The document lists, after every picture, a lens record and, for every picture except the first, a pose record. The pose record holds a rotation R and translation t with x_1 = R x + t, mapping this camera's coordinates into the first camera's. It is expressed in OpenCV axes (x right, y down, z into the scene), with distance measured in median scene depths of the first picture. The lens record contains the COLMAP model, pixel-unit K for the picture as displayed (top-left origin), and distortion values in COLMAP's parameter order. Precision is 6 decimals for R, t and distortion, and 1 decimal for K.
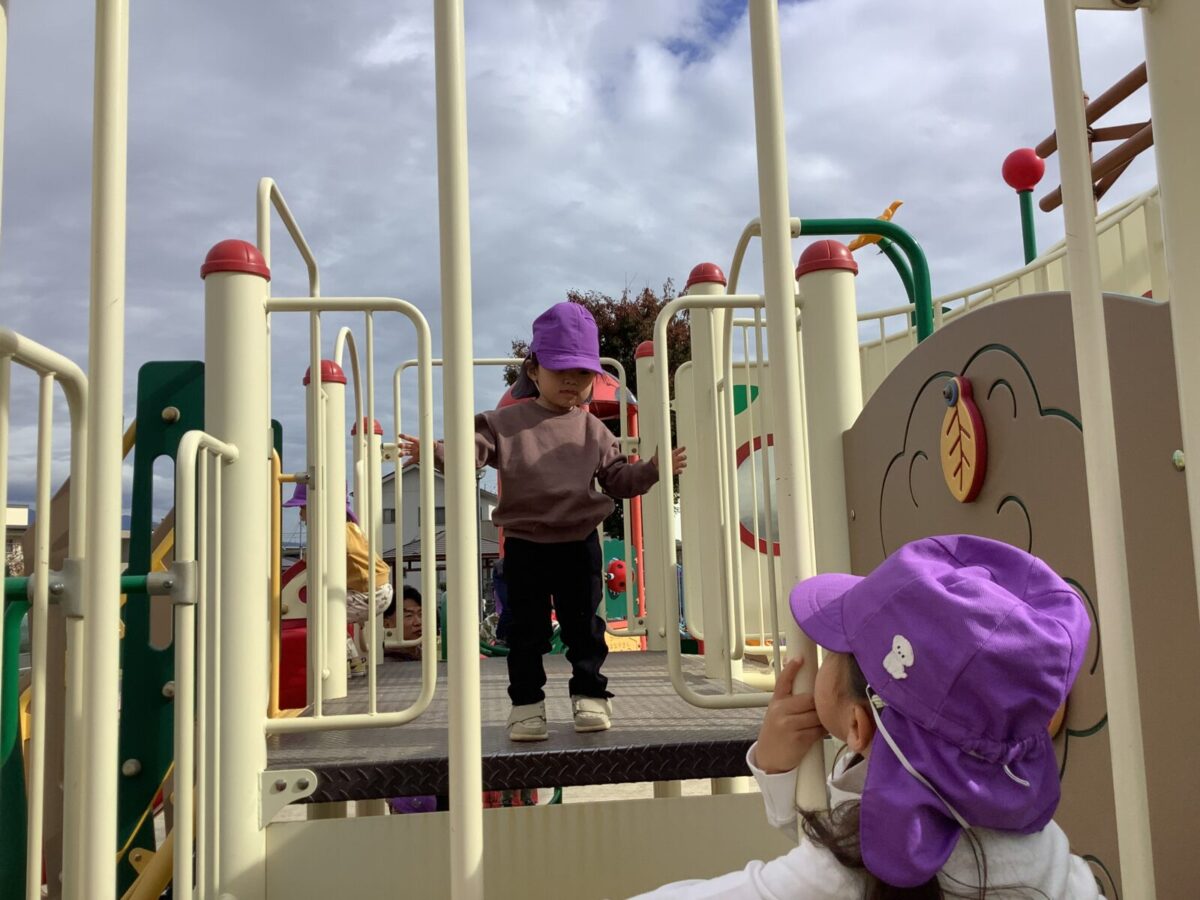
lens RADIAL K [[1102.8, 0, 600.0], [0, 1102.8, 450.0], [0, 0, 1]] dist [0.096810, -0.158464]
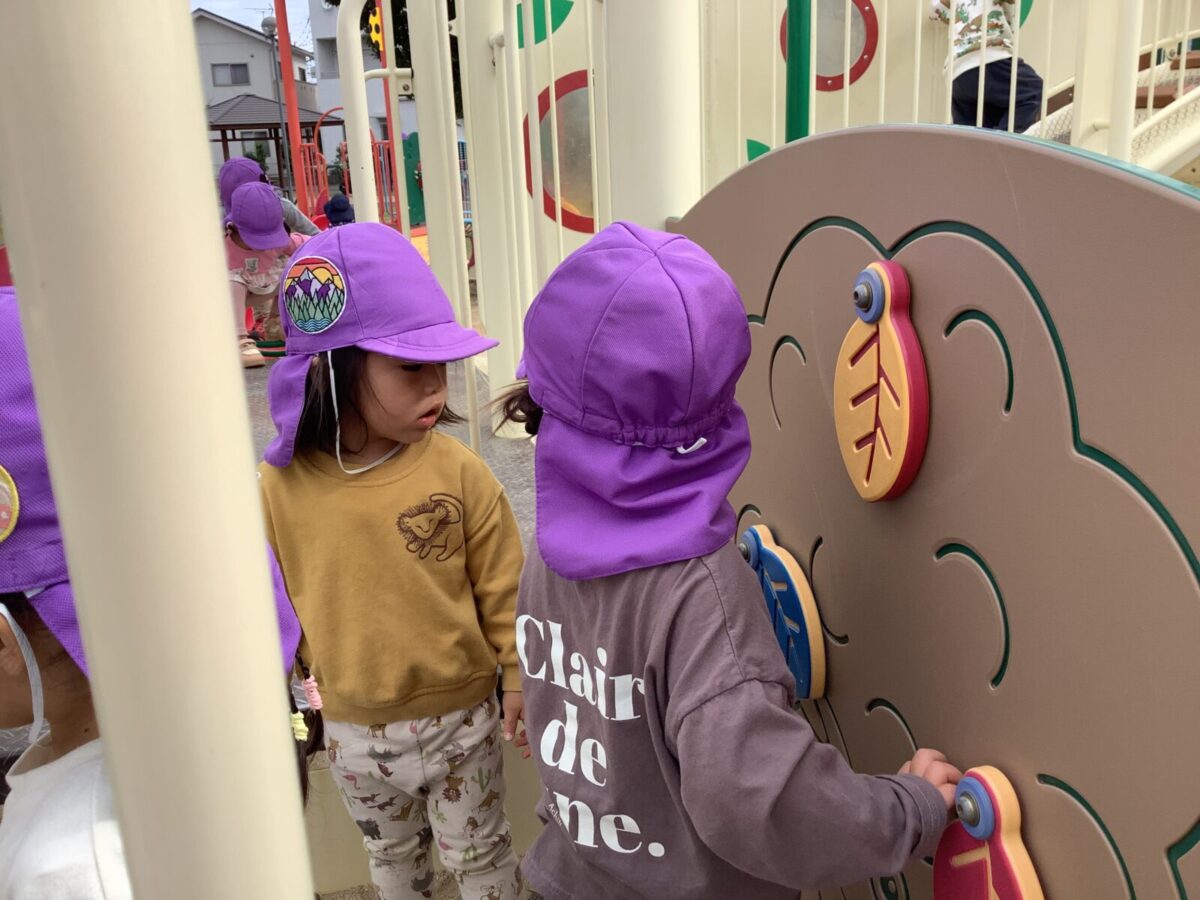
lens RADIAL K [[1102.8, 0, 600.0], [0, 1102.8, 450.0], [0, 0, 1]] dist [0.096810, -0.158464]
pose [[0.989255, -0.045807, 0.138842, 0.125577], [-0.010826, 0.924095, 0.382010, -0.176039], [-0.145802, -0.379408, 0.913669, 0.540902]]
